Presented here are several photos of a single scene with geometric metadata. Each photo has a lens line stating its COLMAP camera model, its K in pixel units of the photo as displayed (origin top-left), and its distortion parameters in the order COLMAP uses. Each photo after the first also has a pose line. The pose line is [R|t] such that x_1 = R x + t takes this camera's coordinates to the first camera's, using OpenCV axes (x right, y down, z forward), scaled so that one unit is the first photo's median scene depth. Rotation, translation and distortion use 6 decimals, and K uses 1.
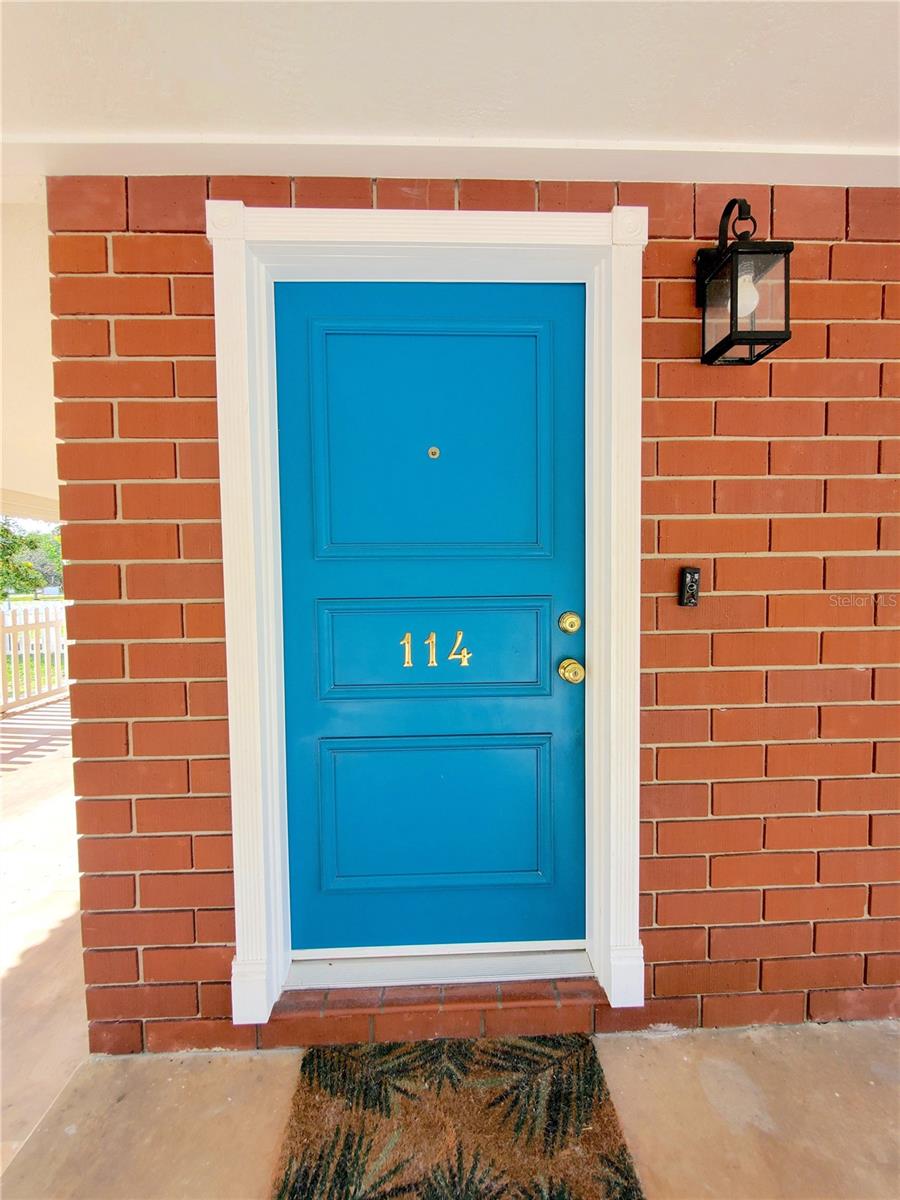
lens RADIAL K [[479.9, 0, 450.0], [0, 479.9, 600.0], [0, 0, 1]] dist [-0.000332, -0.001086]
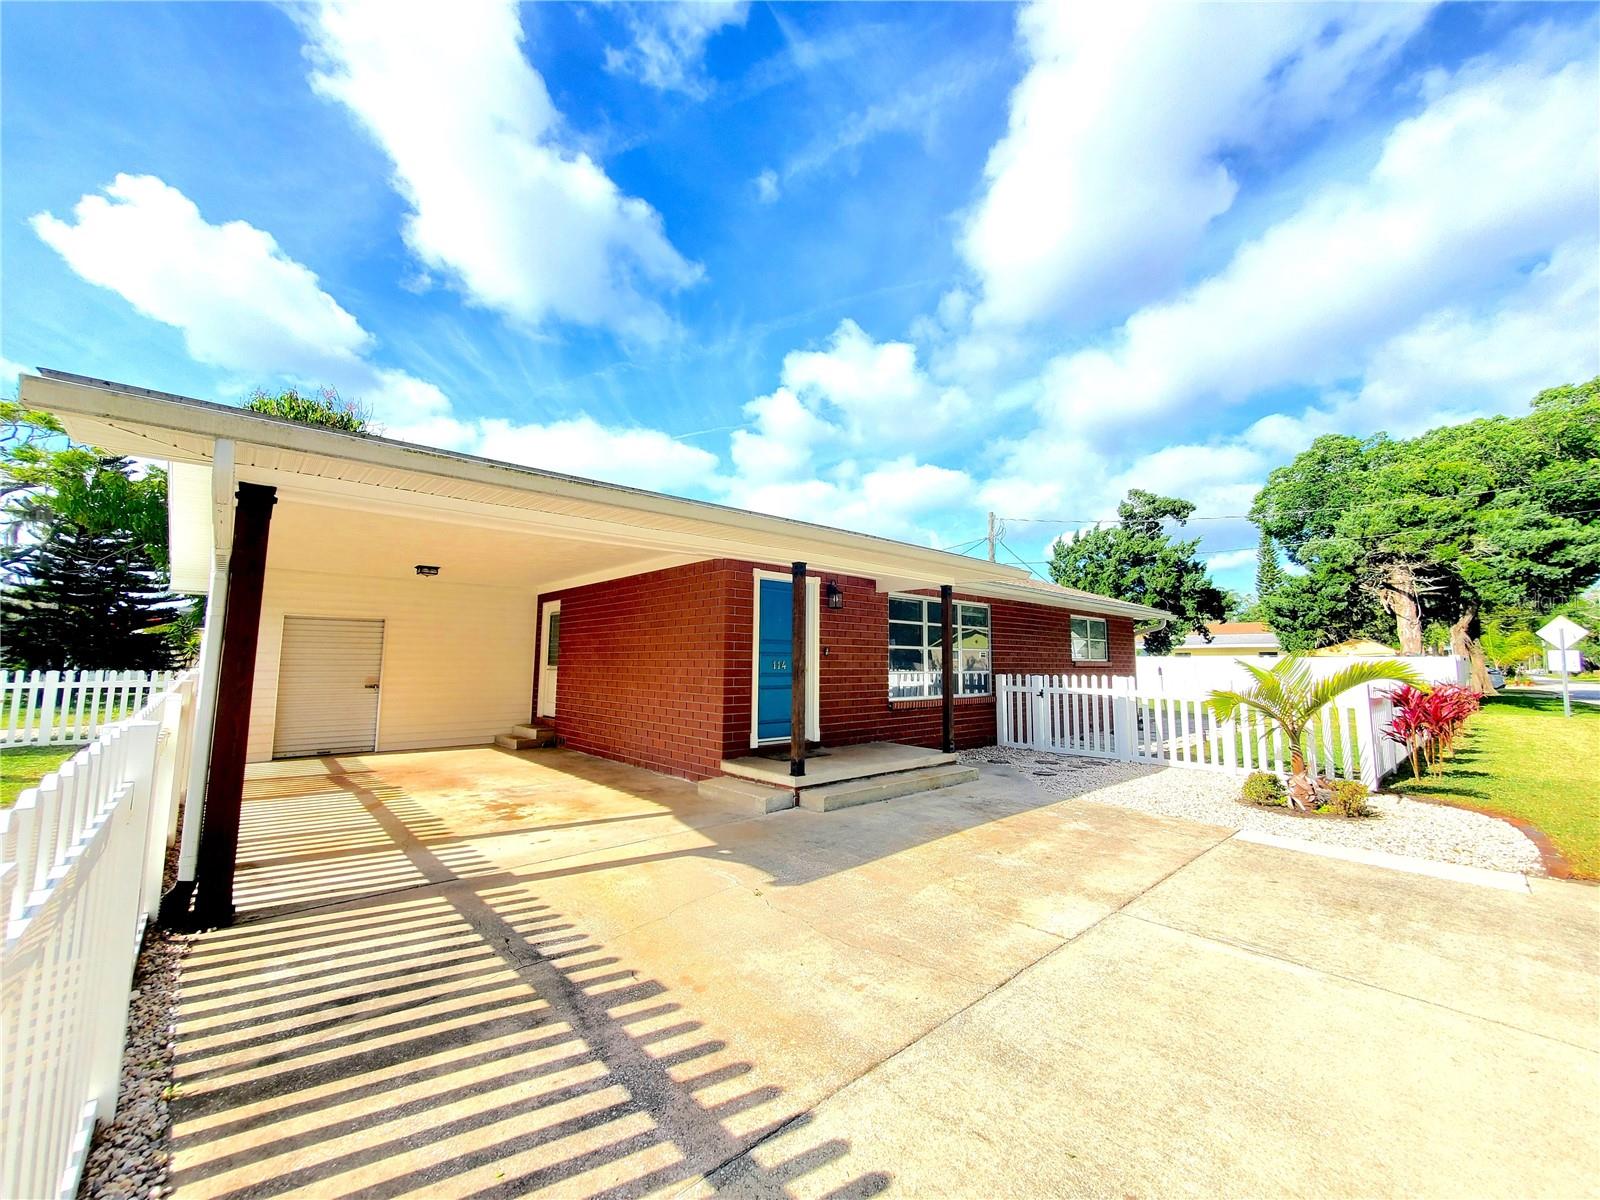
lens RADIAL K [[639.9, 0, 800.0], [0, 639.9, 600.0], [0, 0, 1]] dist [-0.000332, -0.001086]
pose [[0.755851, 0.080535, 0.649772, -3.955527], [0.012064, 0.990525, -0.136803, 0.342408], [-0.654632, 0.111242, 0.747718, -3.751397]]
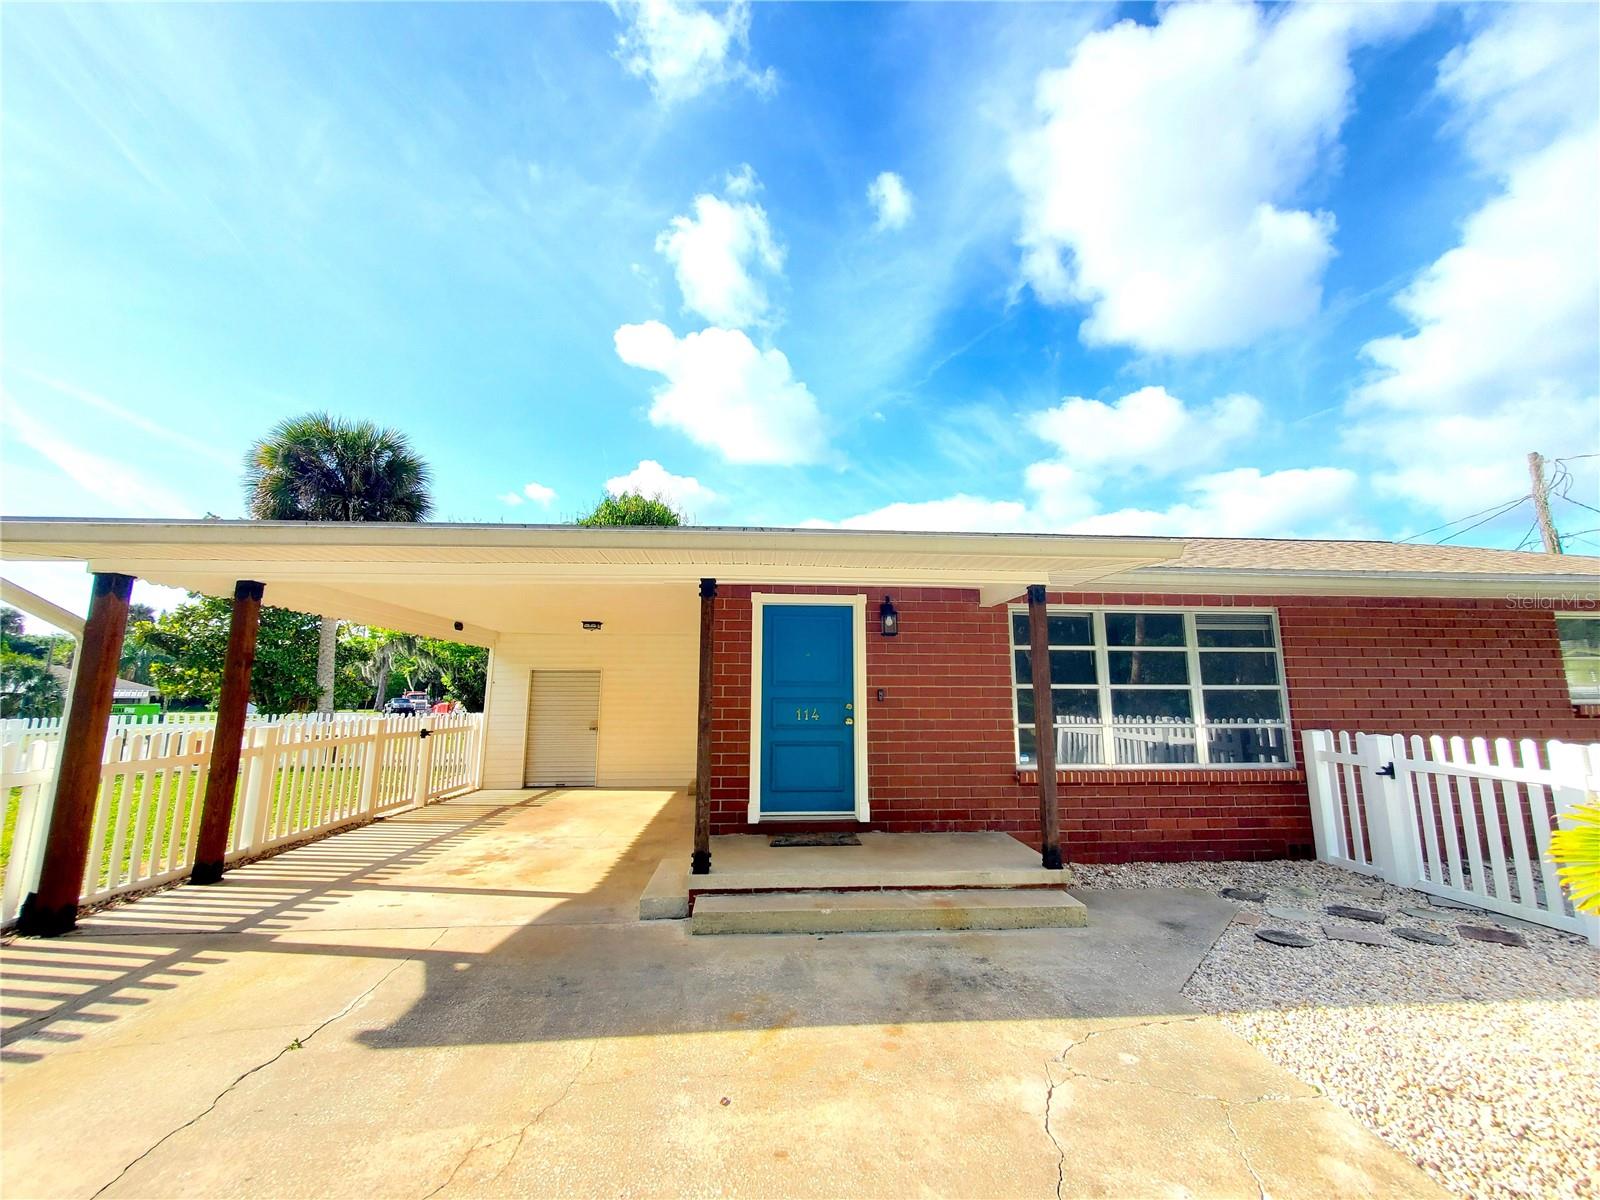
lens RADIAL K [[639.9, 0, 800.0], [0, 639.9, 600.0], [0, 0, 1]] dist [-0.000332, -0.001086]
pose [[0.999015, 0.019620, 0.039810, -0.293486], [-0.011402, 0.980333, -0.197022, 0.218218], [-0.042893, 0.196374, 0.979590, -3.706351]]
